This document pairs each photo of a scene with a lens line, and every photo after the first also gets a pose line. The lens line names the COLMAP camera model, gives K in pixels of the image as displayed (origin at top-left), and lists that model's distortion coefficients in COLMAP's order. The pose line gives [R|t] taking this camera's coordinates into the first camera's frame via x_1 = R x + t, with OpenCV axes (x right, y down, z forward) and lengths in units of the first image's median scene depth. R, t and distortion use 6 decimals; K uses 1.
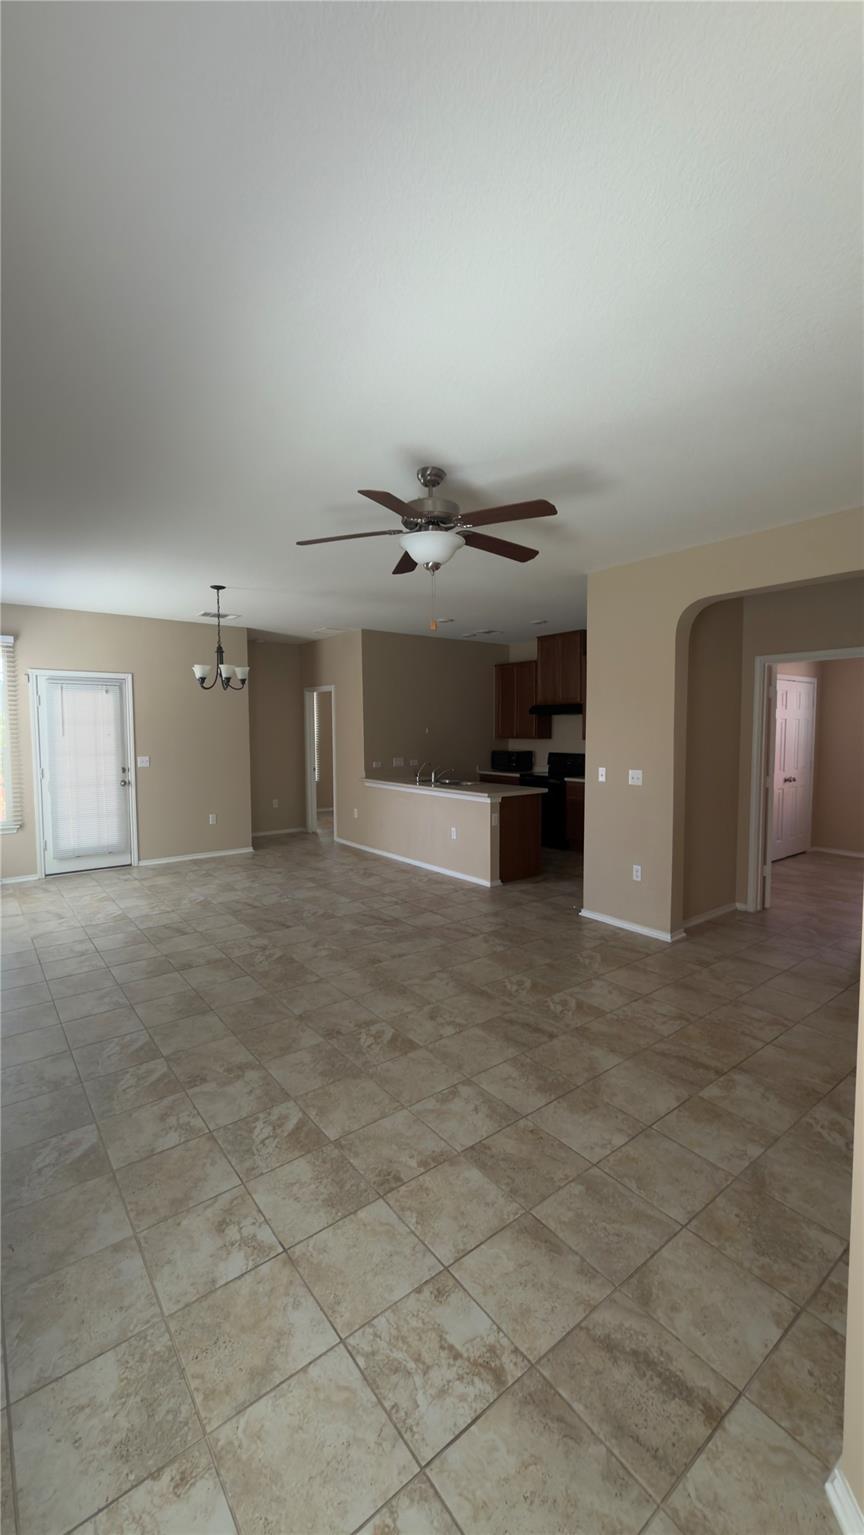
lens RADIAL K [[610.7, 0, 432.0], [0, 610.7, 767.5], [0, 0, 1]] dist [0.011698, -0.000336]
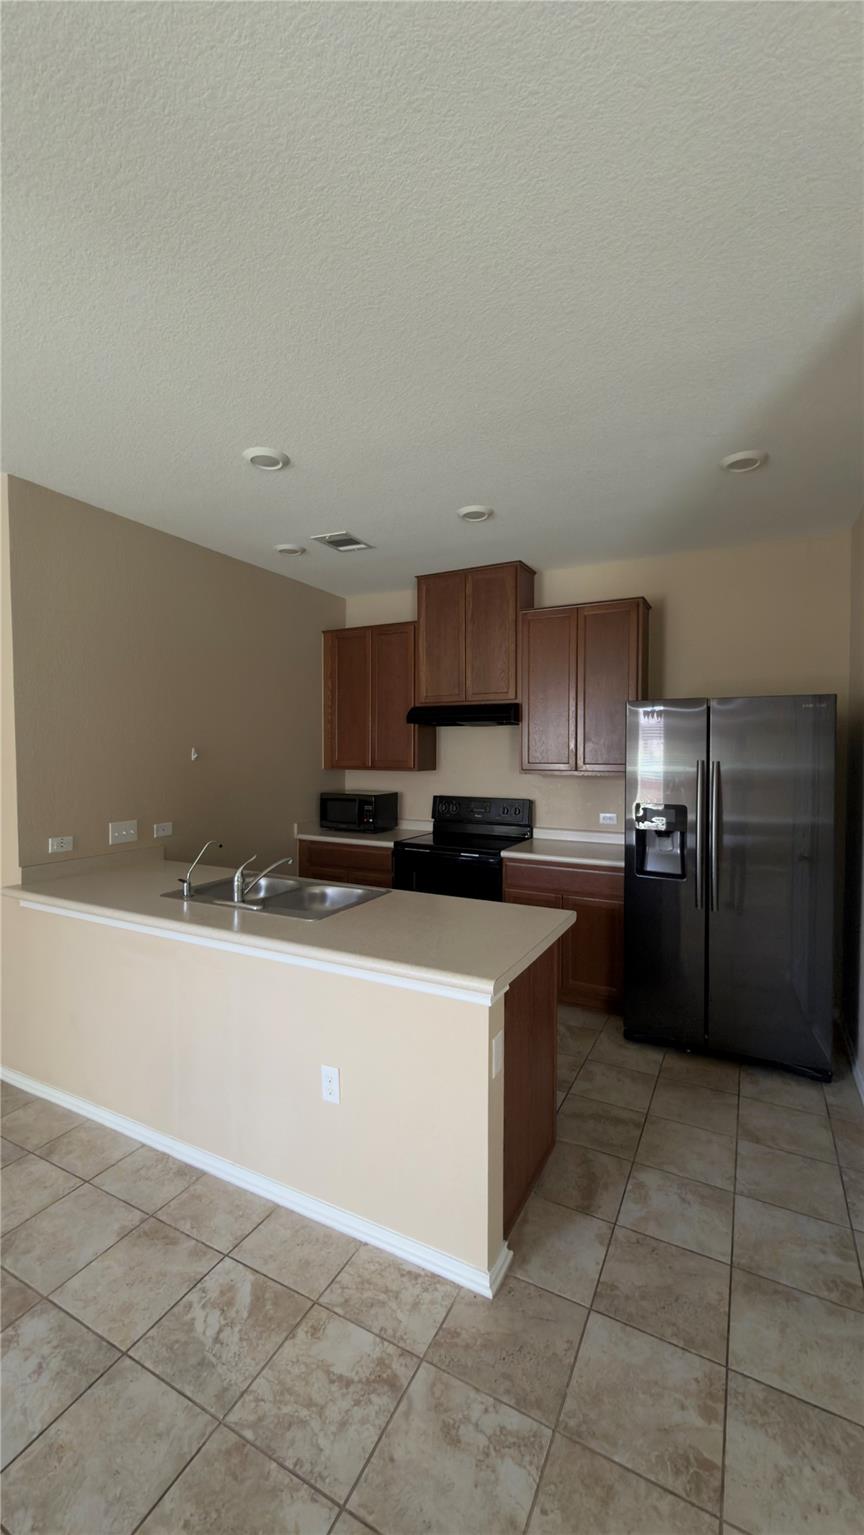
lens RADIAL K [[618.8, 0, 432.0], [0, 618.8, 767.5], [0, 0, 1]] dist [0.012060, -0.008144]
pose [[0.911425, -0.006450, 0.411416, -0.046036], [0.021578, 0.999251, -0.032135, -0.043064], [-0.410901, 0.038166, 0.910881, 0.674941]]
